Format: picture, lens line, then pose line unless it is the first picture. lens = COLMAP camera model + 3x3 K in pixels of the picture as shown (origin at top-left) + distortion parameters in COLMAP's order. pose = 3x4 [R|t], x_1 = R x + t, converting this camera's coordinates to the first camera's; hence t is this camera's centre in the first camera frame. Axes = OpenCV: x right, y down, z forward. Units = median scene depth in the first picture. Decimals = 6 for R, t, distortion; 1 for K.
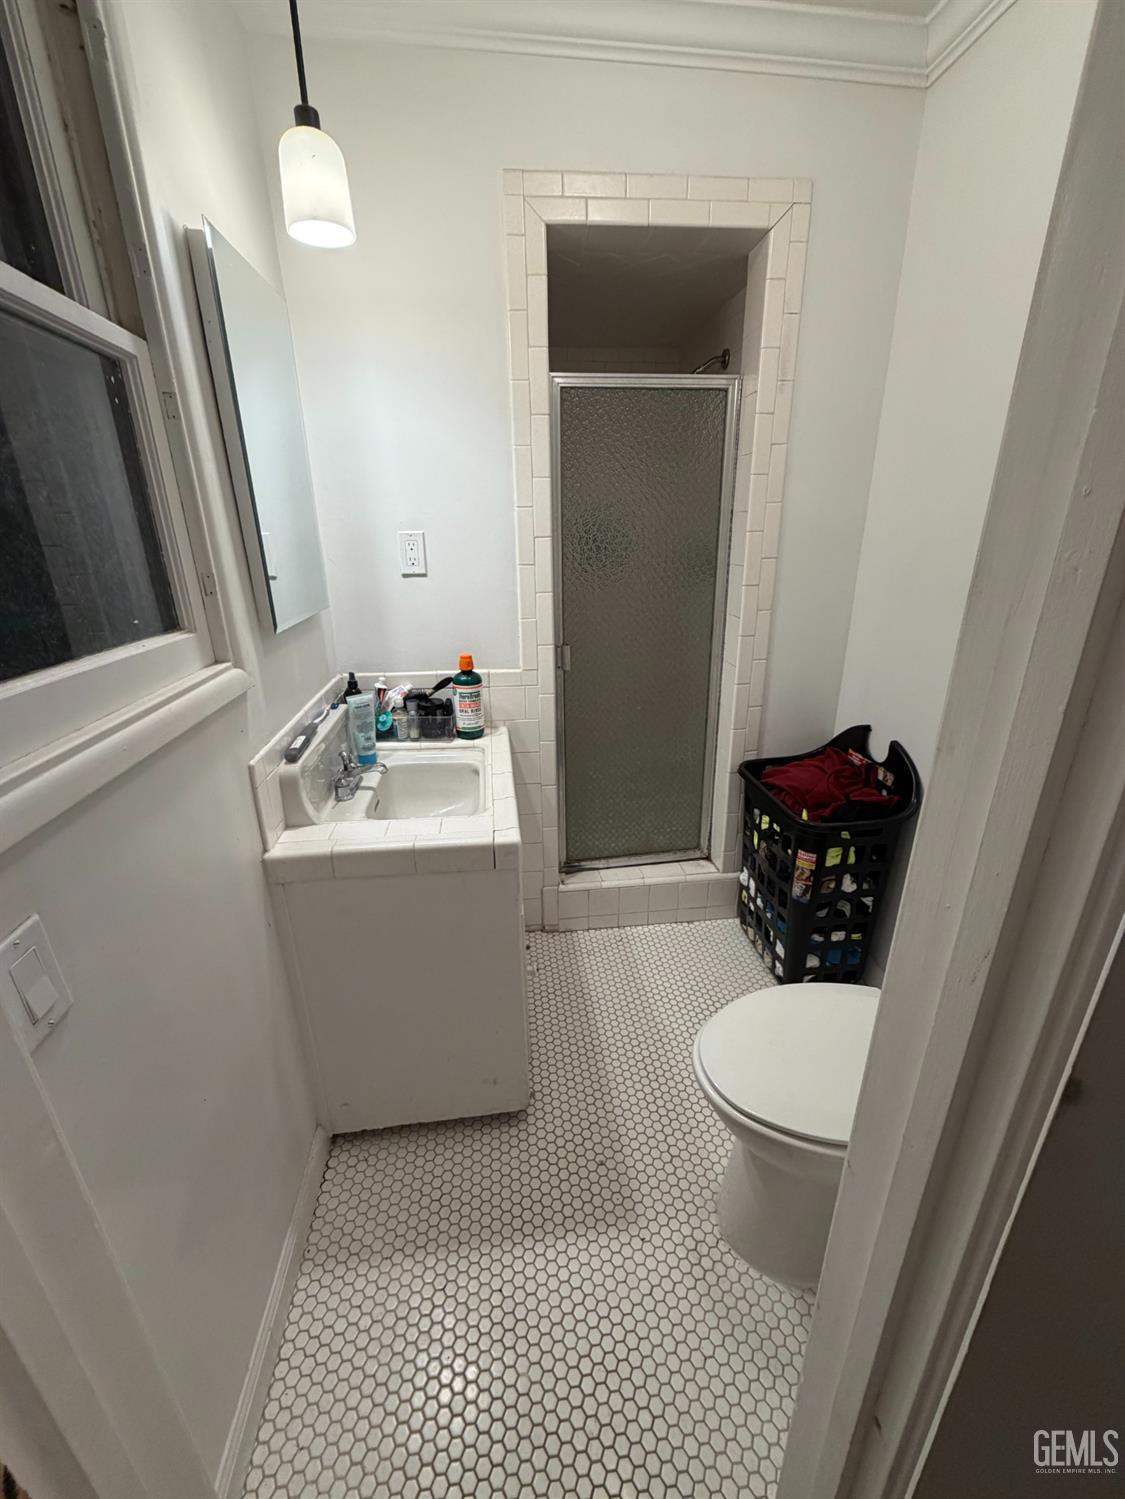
lens RADIAL K [[598.2, 0, 562.7], [0, 598.2, 745.2], [0, 0, 1]] dist [0.000255, -0.000494]
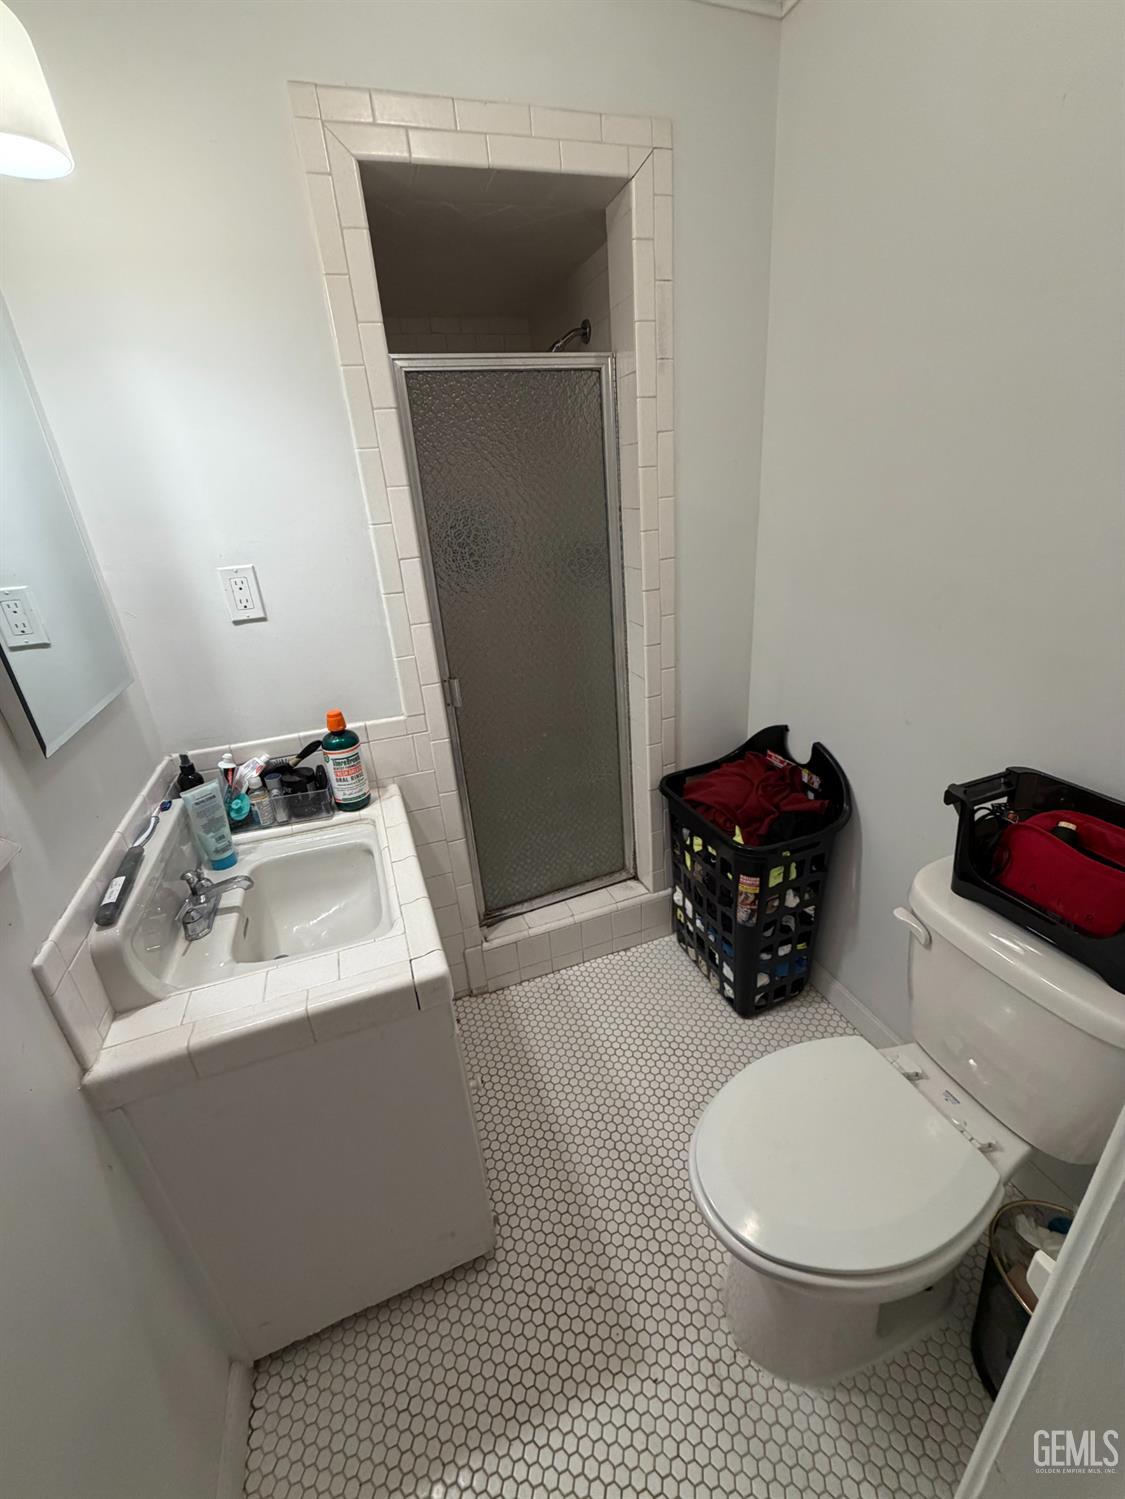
lens RADIAL K [[598.2, 0, 562.7], [0, 598.2, 745.2], [0, 0, 1]] dist [0.000255, -0.000494]
pose [[0.971166, -0.142576, 0.191075, -0.021924], [0.134654, 0.989426, 0.053889, -0.107587], [-0.196738, -0.026606, 0.980095, 0.142308]]
